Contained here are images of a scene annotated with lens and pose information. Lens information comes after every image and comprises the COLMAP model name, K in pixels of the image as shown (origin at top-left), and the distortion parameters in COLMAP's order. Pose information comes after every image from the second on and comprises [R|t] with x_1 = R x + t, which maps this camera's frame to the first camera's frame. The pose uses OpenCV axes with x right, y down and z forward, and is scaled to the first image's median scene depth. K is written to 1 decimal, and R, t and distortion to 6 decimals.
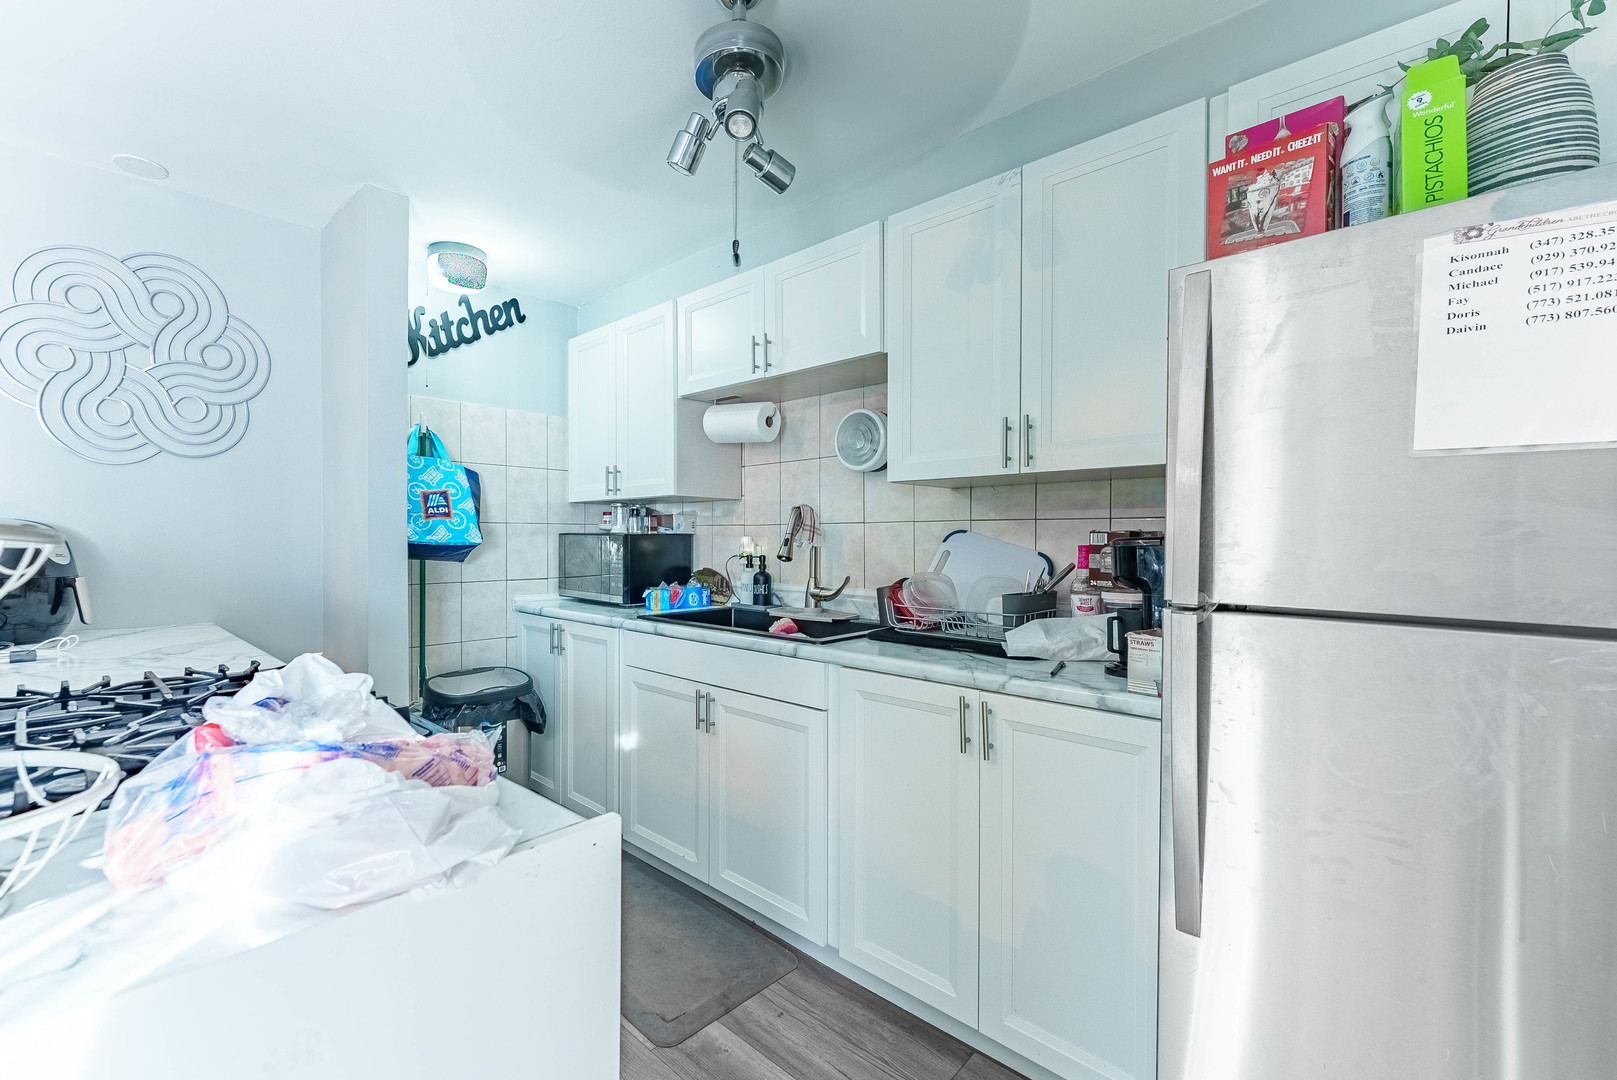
lens RADIAL K [[644.7, 0, 746.2], [0, 644.7, 539.1], [0, 0, 1]] dist [0.000515, -0.000937]
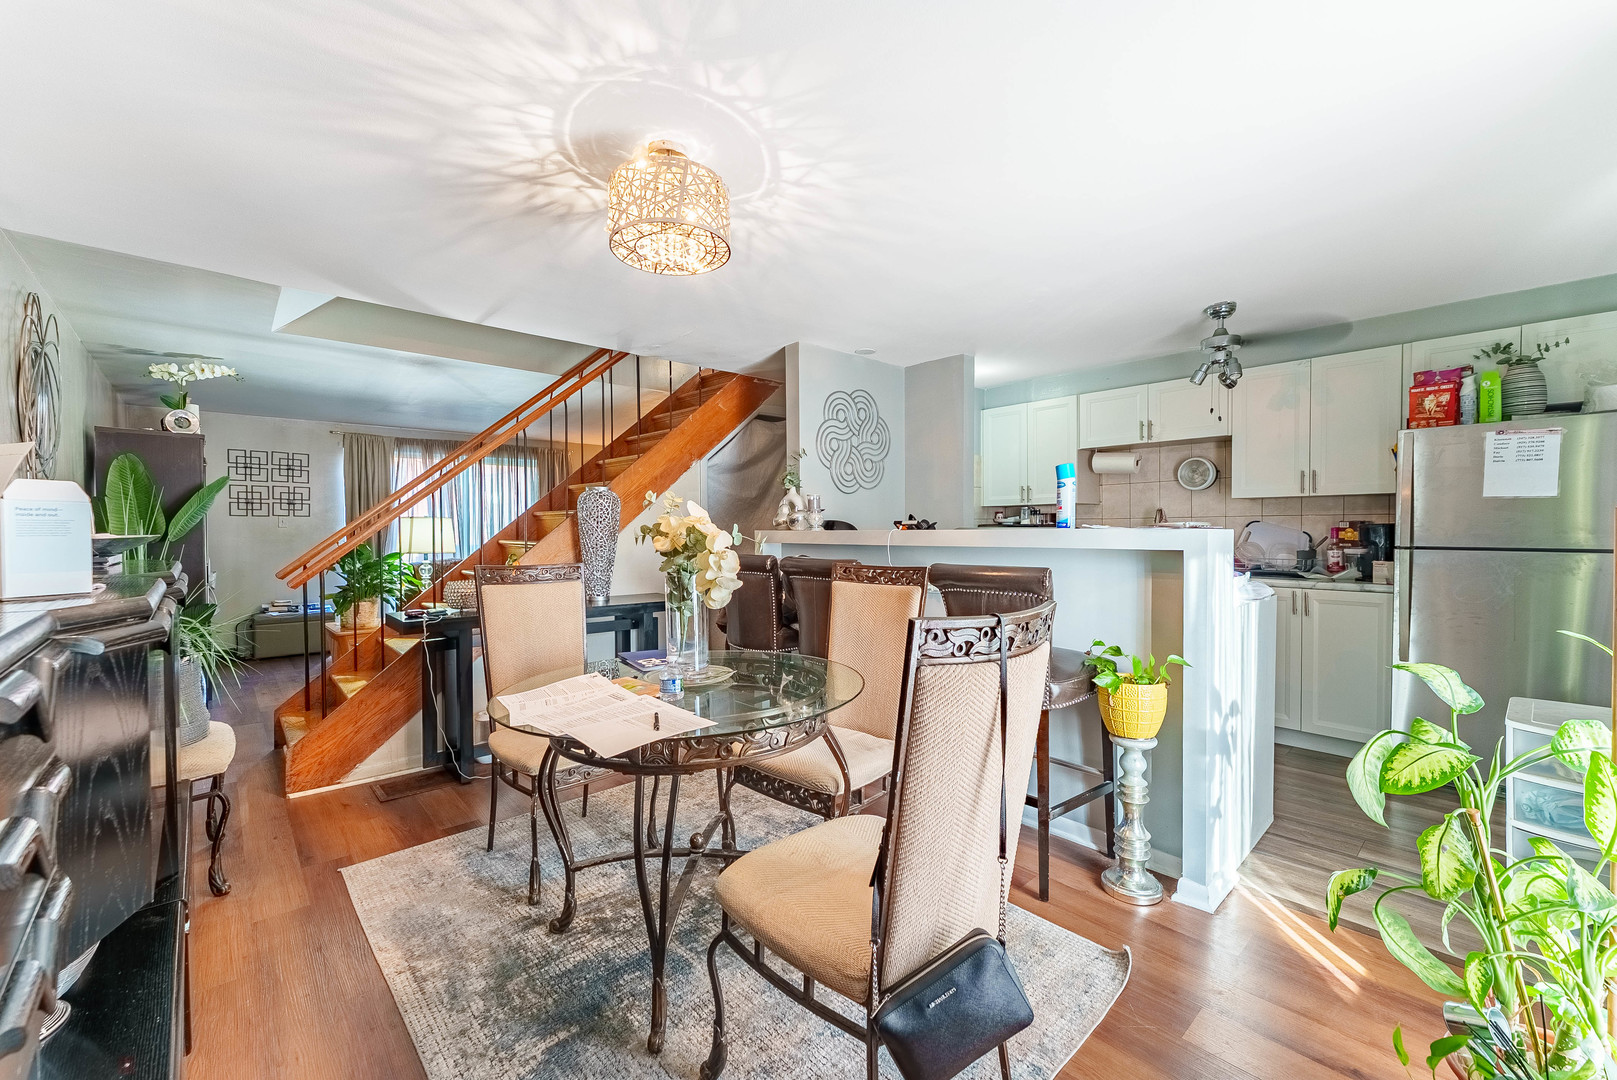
lens RADIAL K [[644.7, 0, 809.9], [0, 644.7, 536.9], [0, 0, 1]] dist [0.000515, -0.000937]
pose [[0.999144, -0.008823, -0.040412, -0.742371], [0.009341, 0.999876, 0.012653, -0.002538], [0.040295, -0.013020, 0.999103, -0.795562]]
